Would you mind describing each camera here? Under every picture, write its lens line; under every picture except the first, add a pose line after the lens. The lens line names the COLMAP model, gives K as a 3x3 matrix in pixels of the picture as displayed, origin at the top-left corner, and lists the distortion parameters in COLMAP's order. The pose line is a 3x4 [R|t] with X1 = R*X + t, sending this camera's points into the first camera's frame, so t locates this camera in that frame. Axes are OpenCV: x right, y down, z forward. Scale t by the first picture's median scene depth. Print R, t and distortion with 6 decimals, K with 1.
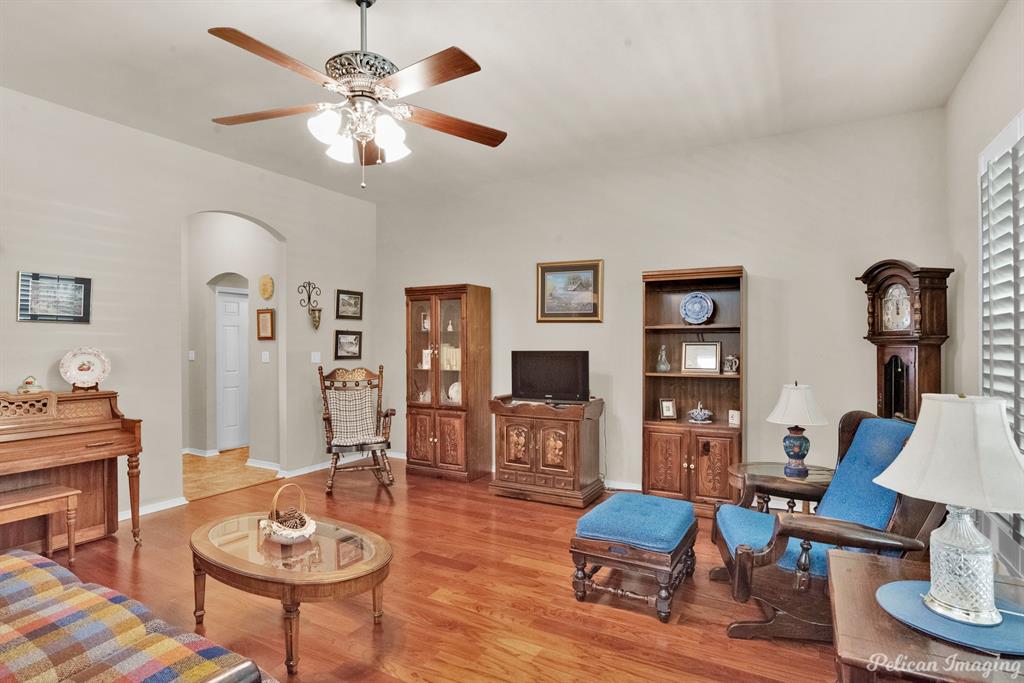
lens RADIAL K [[522.0, 0, 515.2], [0, 522.0, 343.5], [0, 0, 1]] dist [-0.048920, 0.022570]
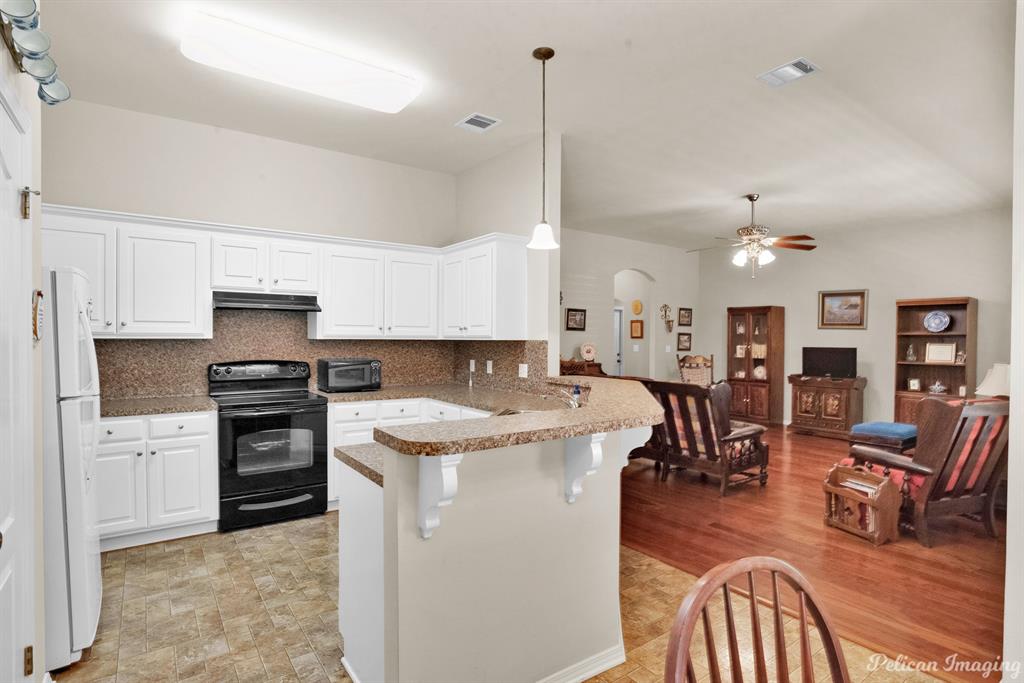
lens RADIAL K [[522.0, 0, 515.2], [0, 522.0, 343.5], [0, 0, 1]] dist [-0.048920, 0.022570]
pose [[0.906986, 0.012631, -0.420971, -0.150475], [-0.008468, 0.999895, 0.011757, -0.008229], [0.421075, -0.007098, 0.906998, -0.888335]]
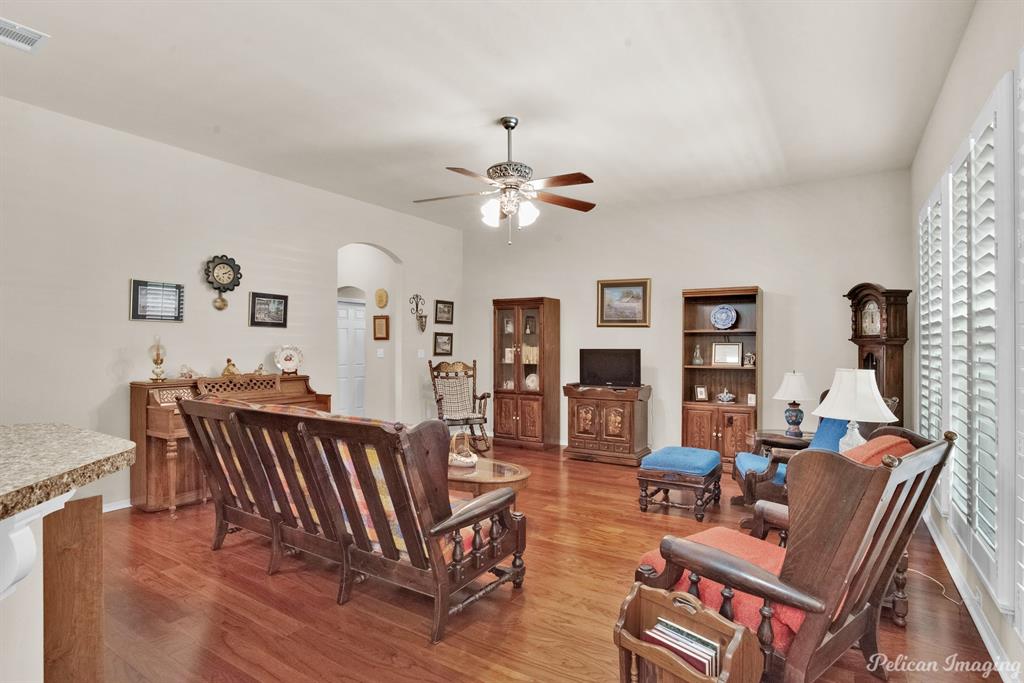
lens RADIAL K [[522.0, 0, 515.2], [0, 522.0, 343.5], [0, 0, 1]] dist [-0.048920, 0.022570]
pose [[0.998492, 0.004054, -0.054752, -0.100523], [-0.004173, 0.999989, -0.002050, 0.004233], [0.054743, 0.002276, 0.998498, -0.322681]]
